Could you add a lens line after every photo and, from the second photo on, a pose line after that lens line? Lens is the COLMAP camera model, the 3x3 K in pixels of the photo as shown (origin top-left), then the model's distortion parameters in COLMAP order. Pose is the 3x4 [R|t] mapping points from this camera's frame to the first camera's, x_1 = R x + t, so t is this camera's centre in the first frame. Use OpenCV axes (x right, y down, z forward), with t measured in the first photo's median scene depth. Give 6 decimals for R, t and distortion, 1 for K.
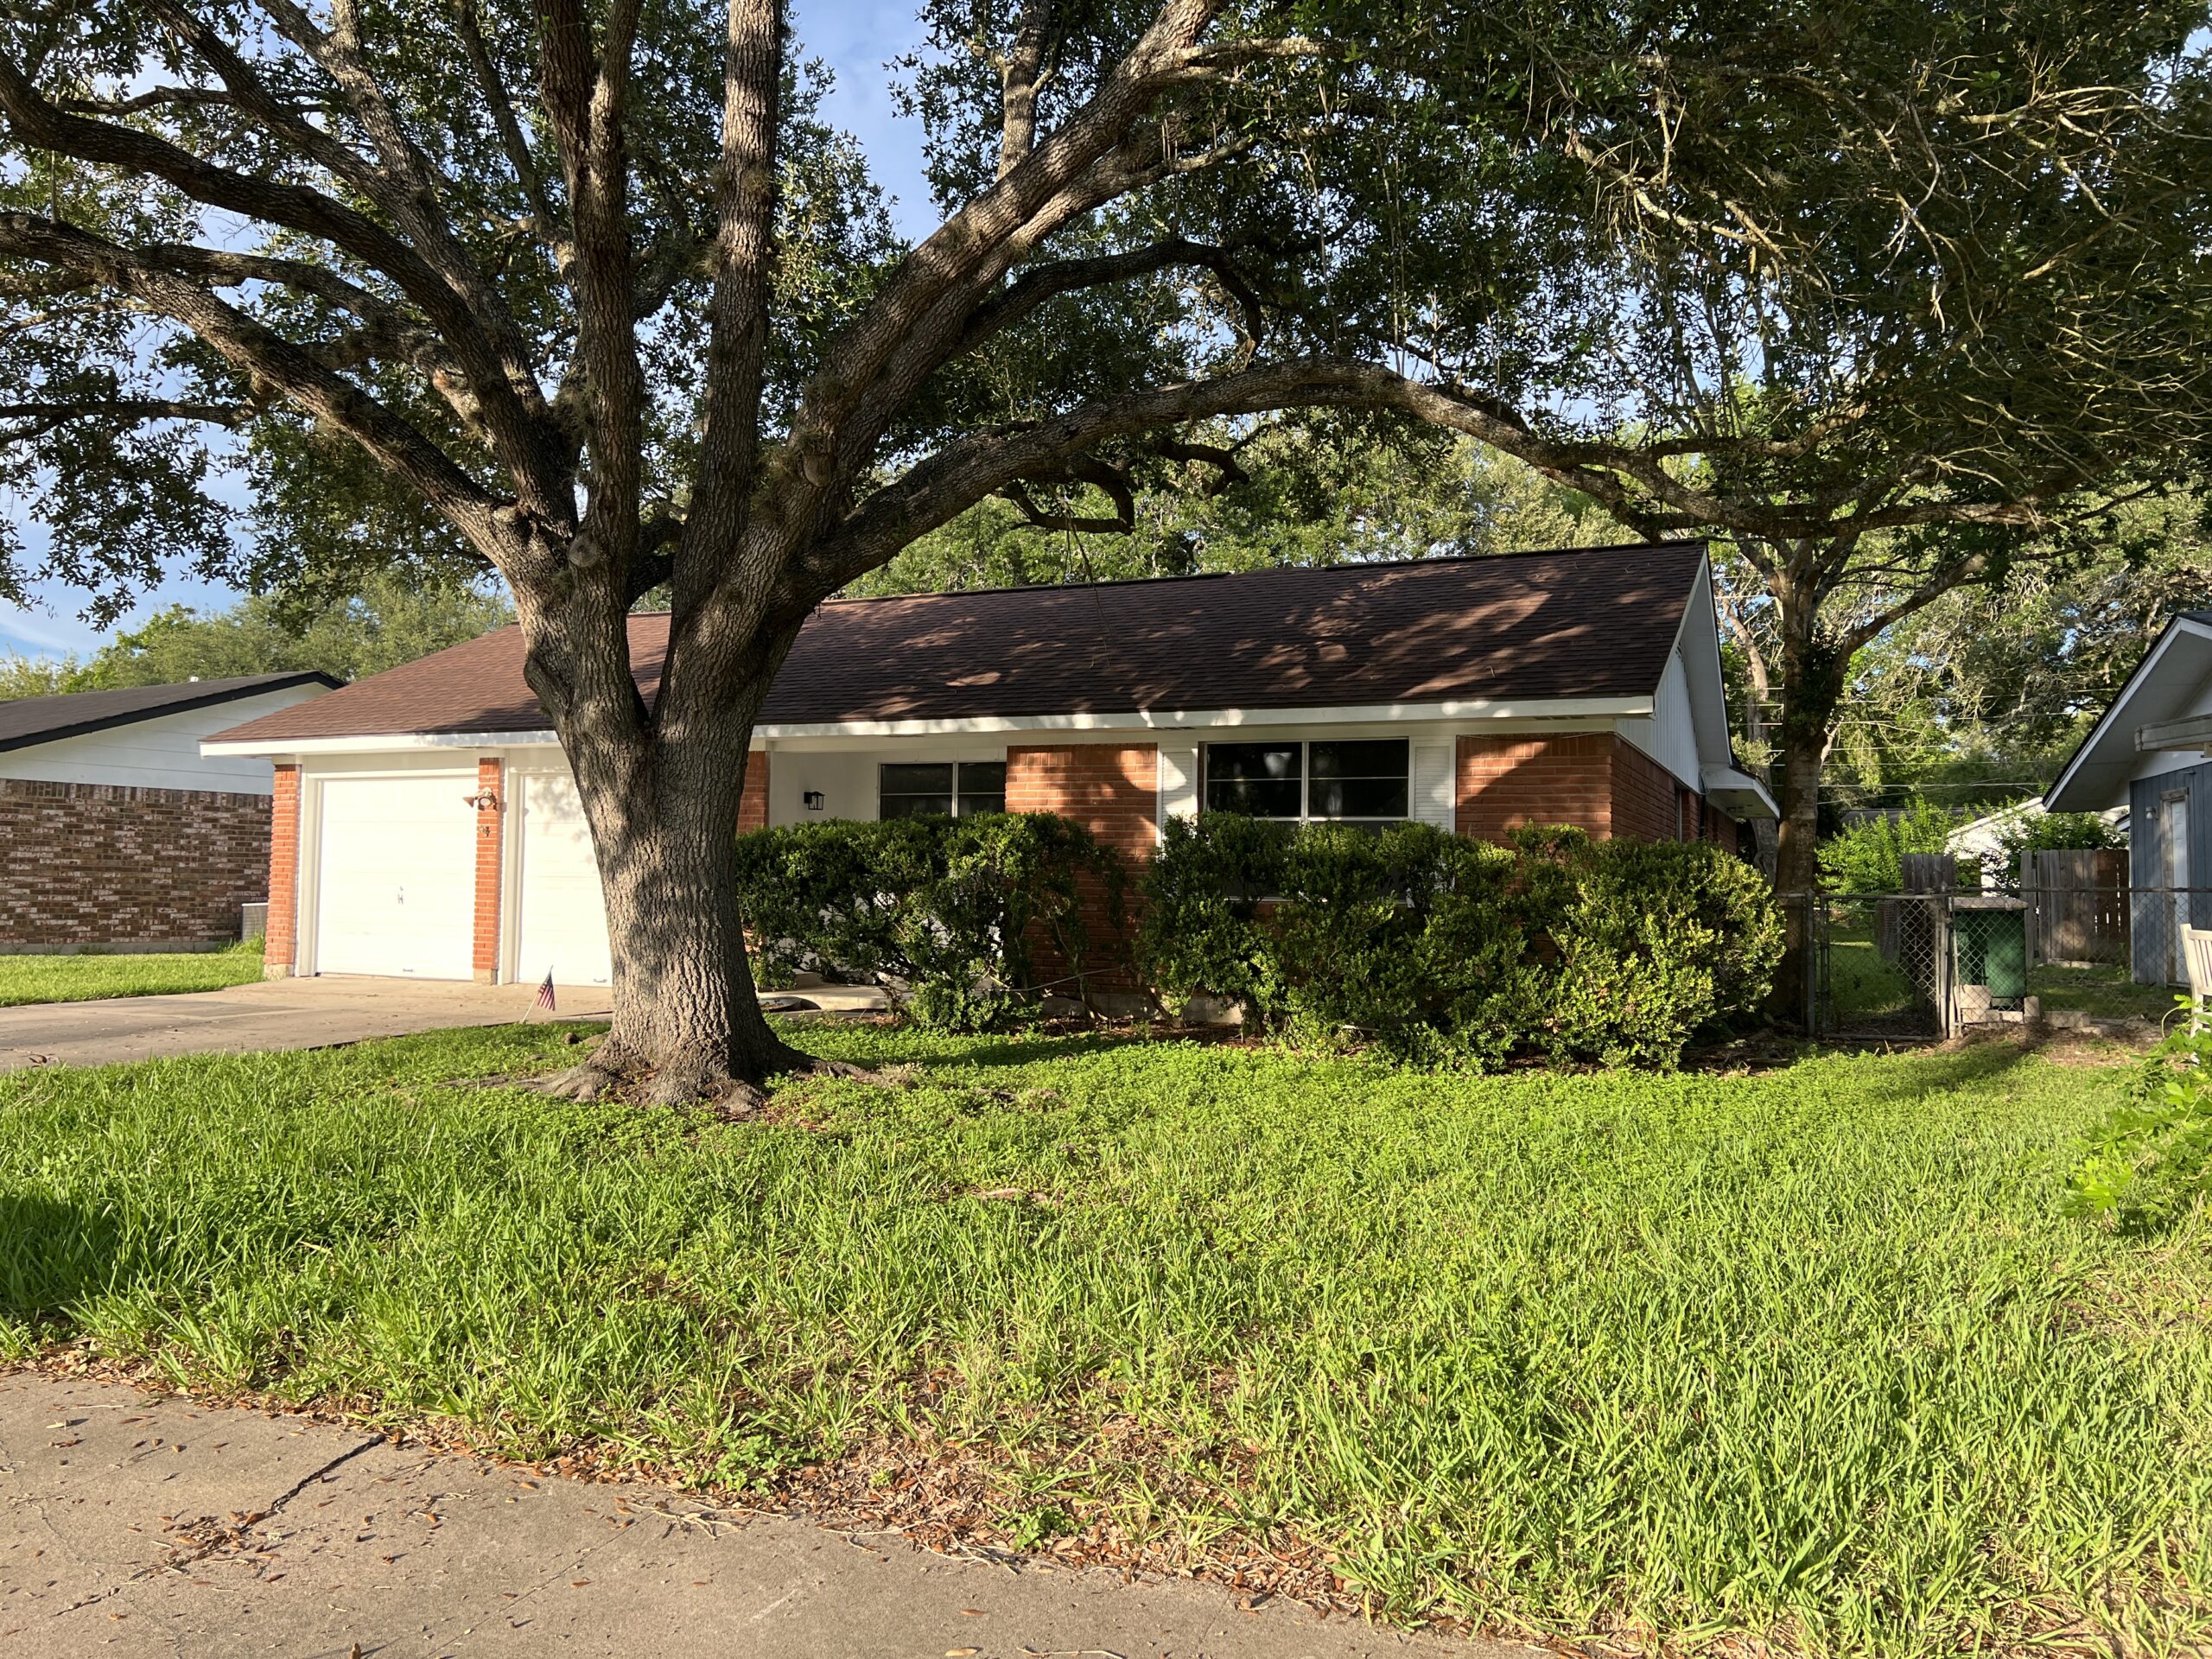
lens RADIAL K [[1648.7, 0, 1122.4], [0, 1648.7, 825.0], [0, 0, 1]] dist [0.012743, -0.042107]
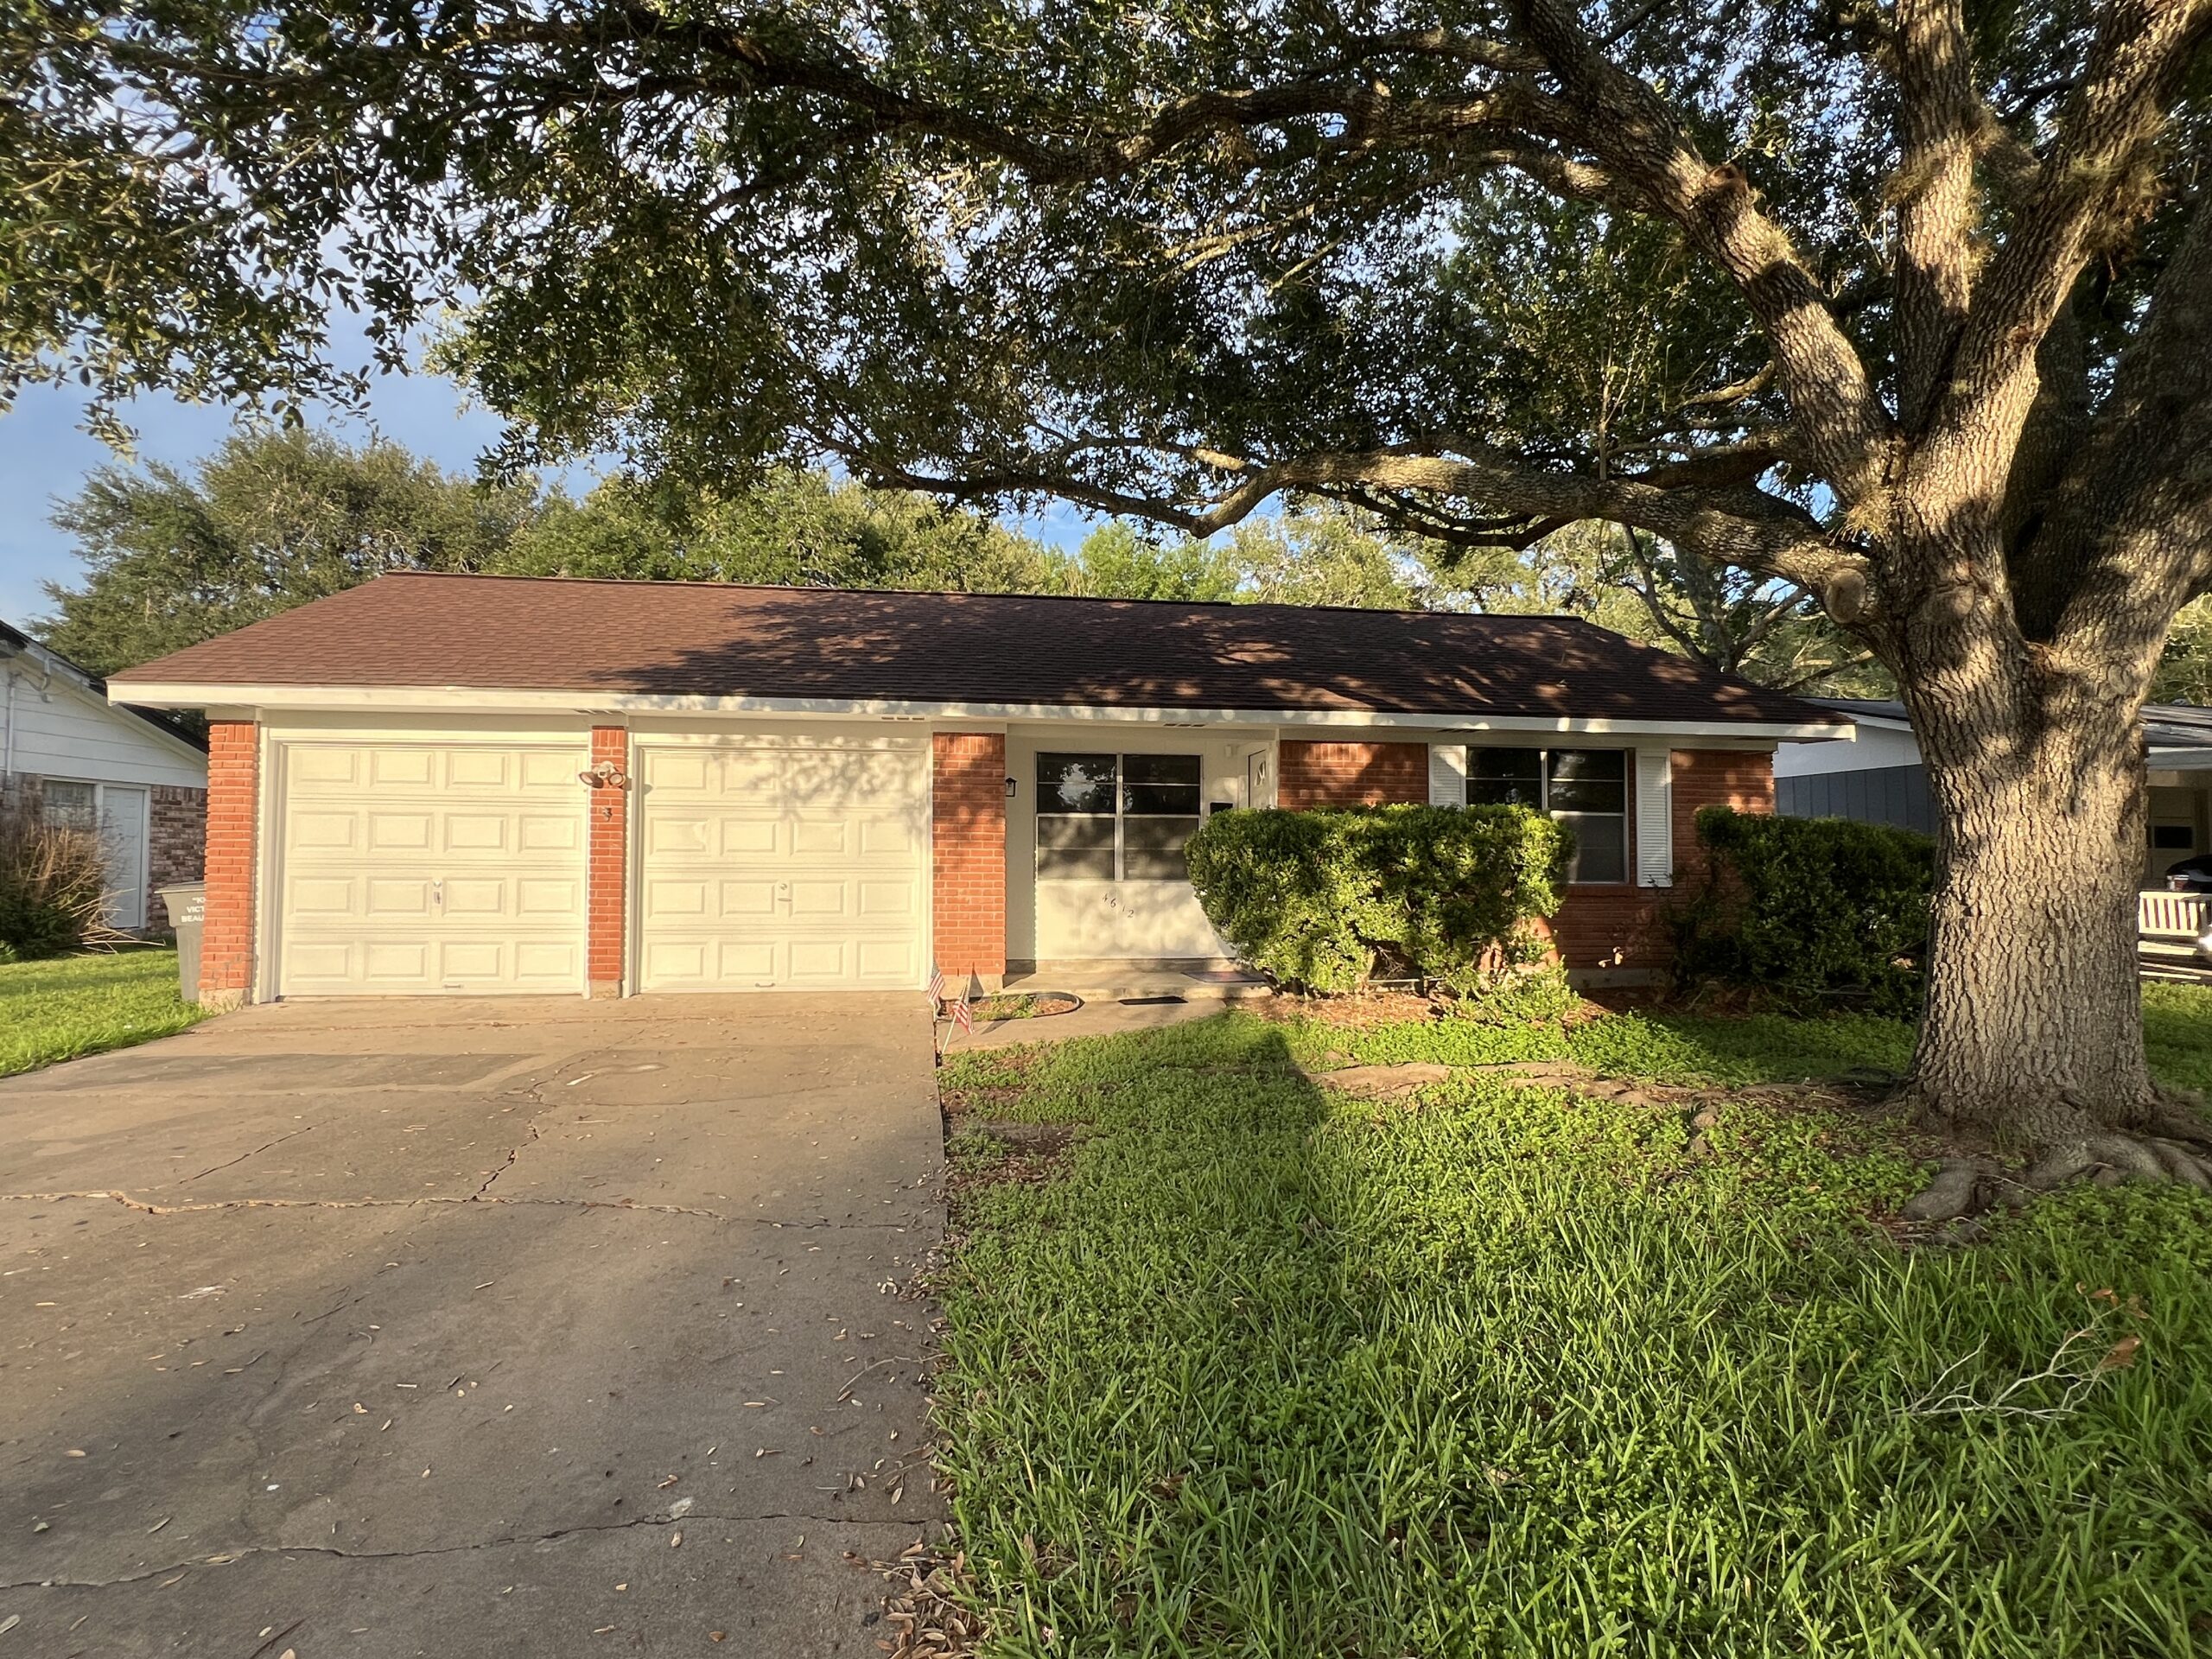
lens RADIAL K [[1140.6, 0, 1098.7], [0, 1140.6, 822.9], [0, 0, 1]] dist [-0.002205, 0.000098]
pose [[0.852092, 0.008279, 0.523326, -0.654451], [-0.011106, 0.999936, 0.002263, 0.006375], [-0.523274, -0.007740, 0.852130, 0.527134]]
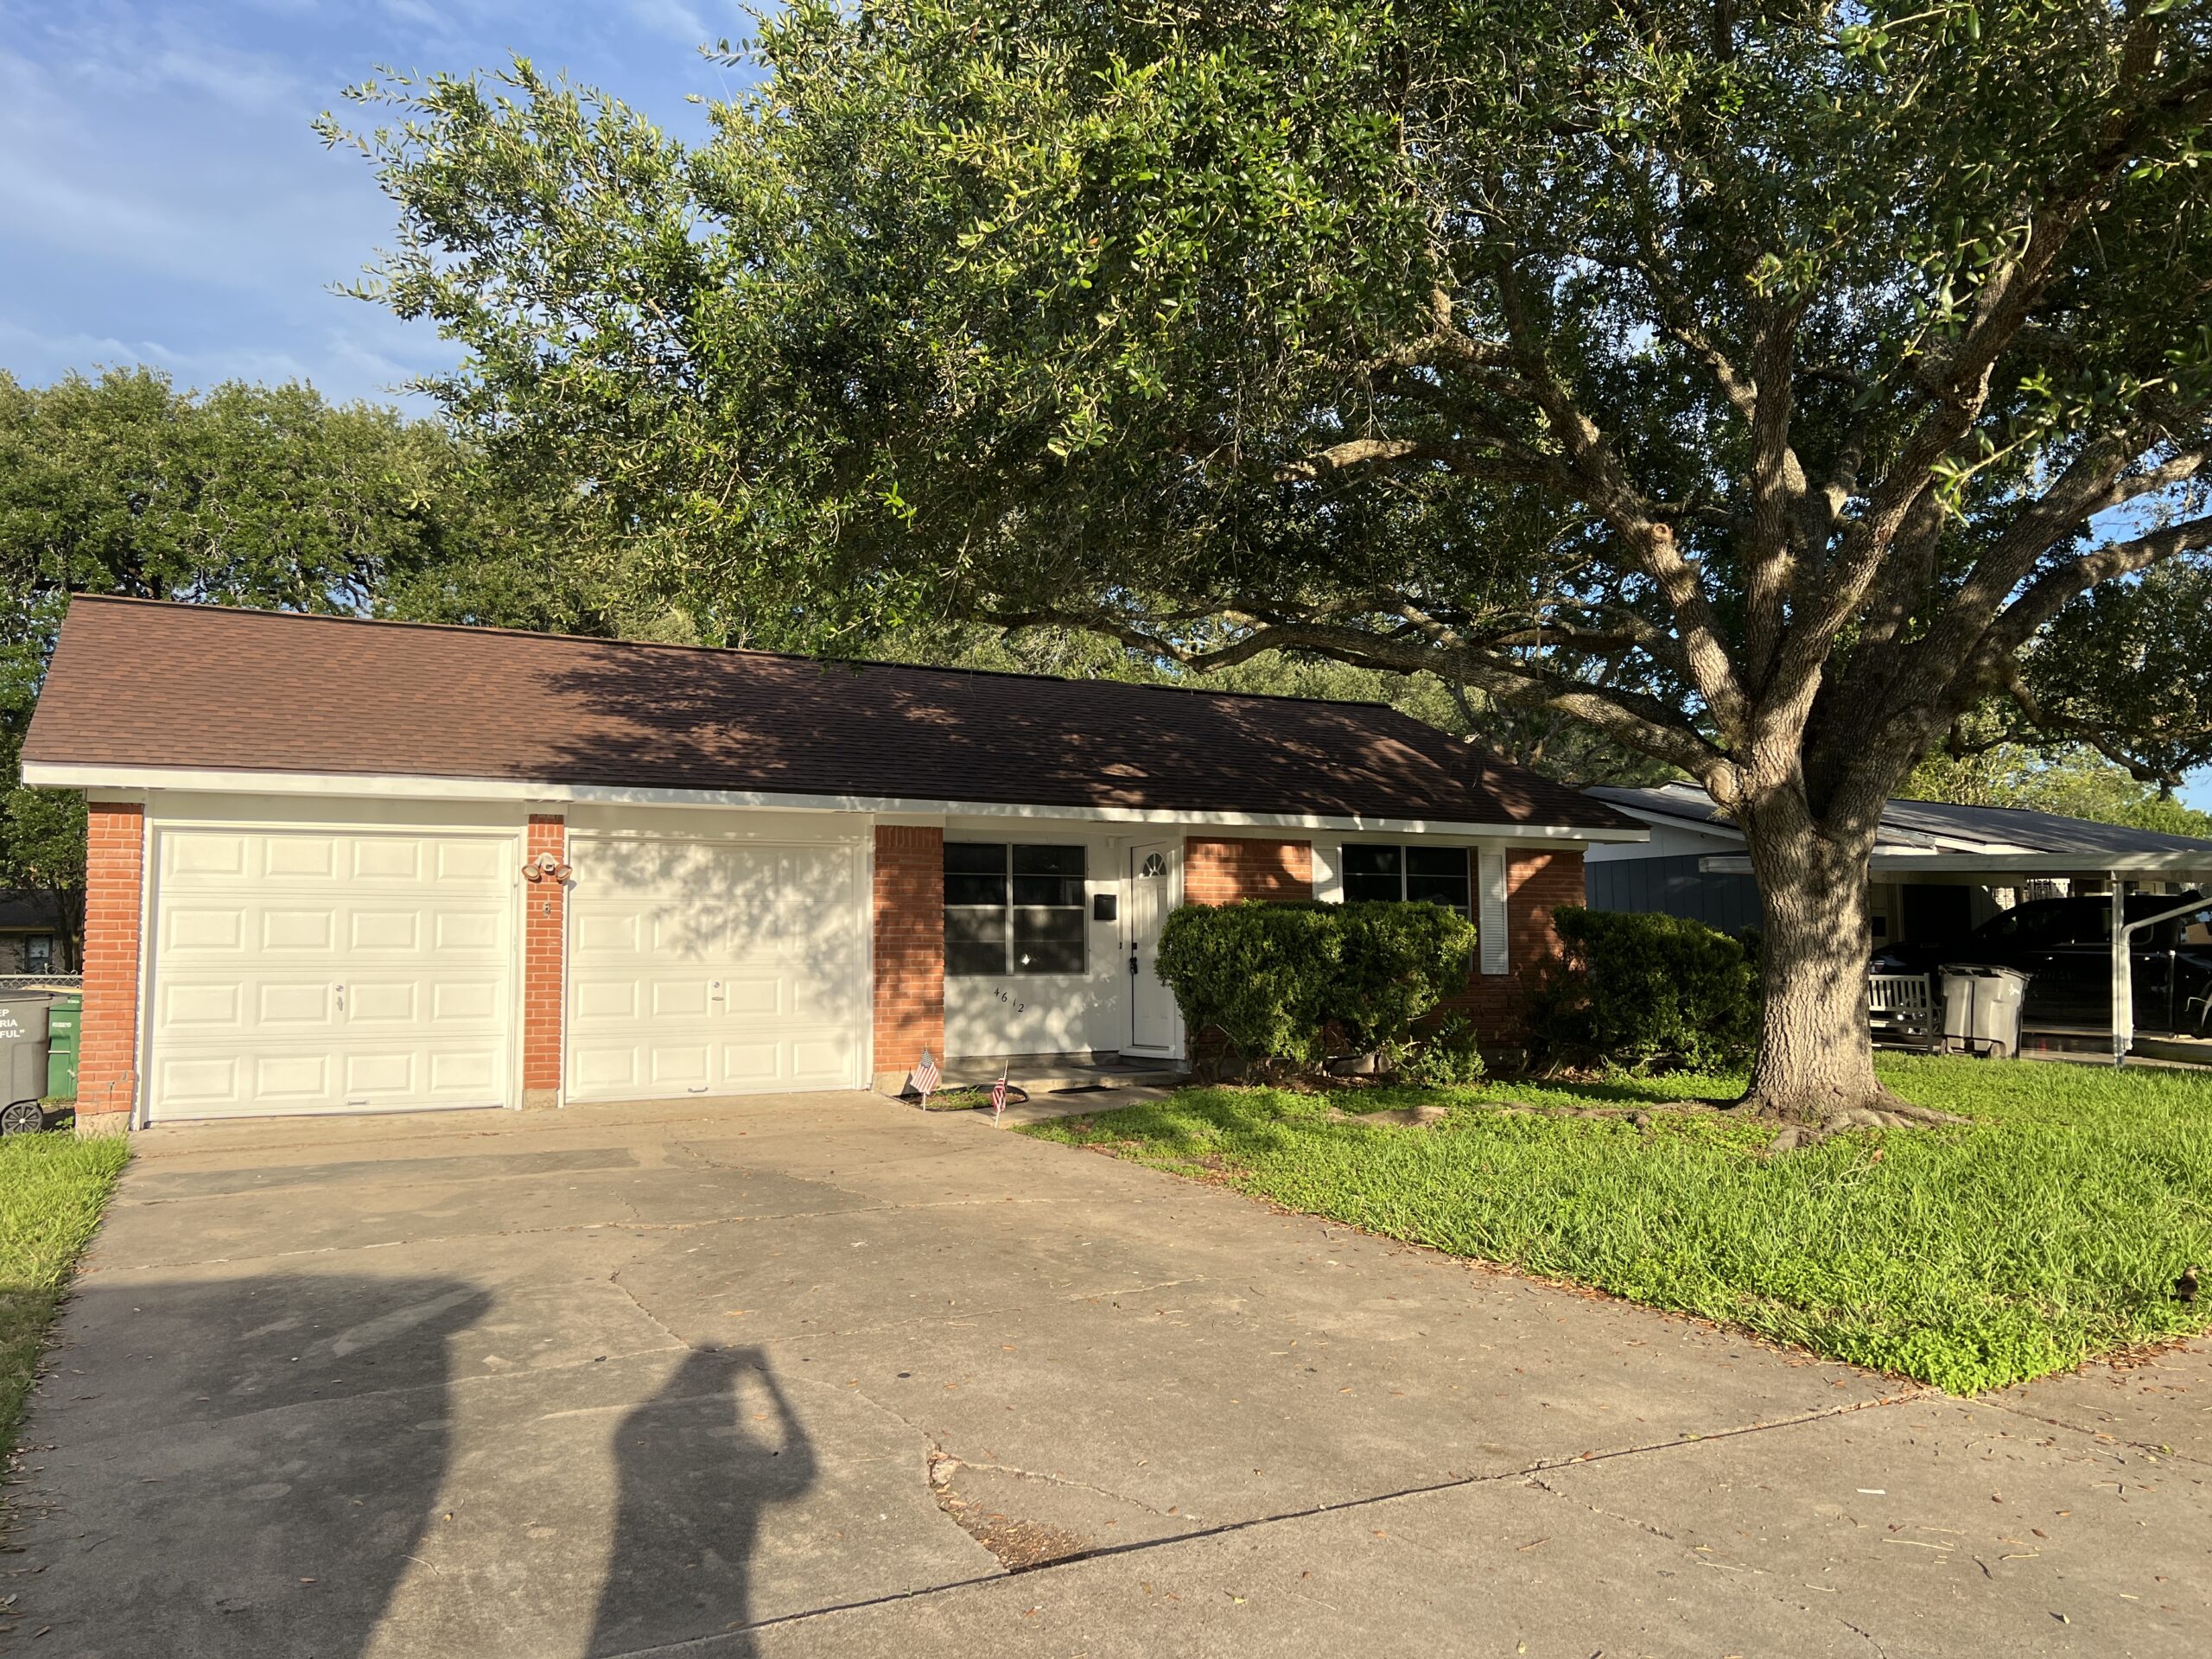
lens RADIAL K [[1648.7, 0, 1115.7], [0, 1648.7, 834.4], [0, 0, 1]] dist [0.012743, -0.042107]
pose [[0.633874, 0.042677, 0.772258, -1.120350], [-0.013217, 0.998928, -0.044355, -0.000778], [-0.773323, 0.017909, 0.633759, 0.413817]]
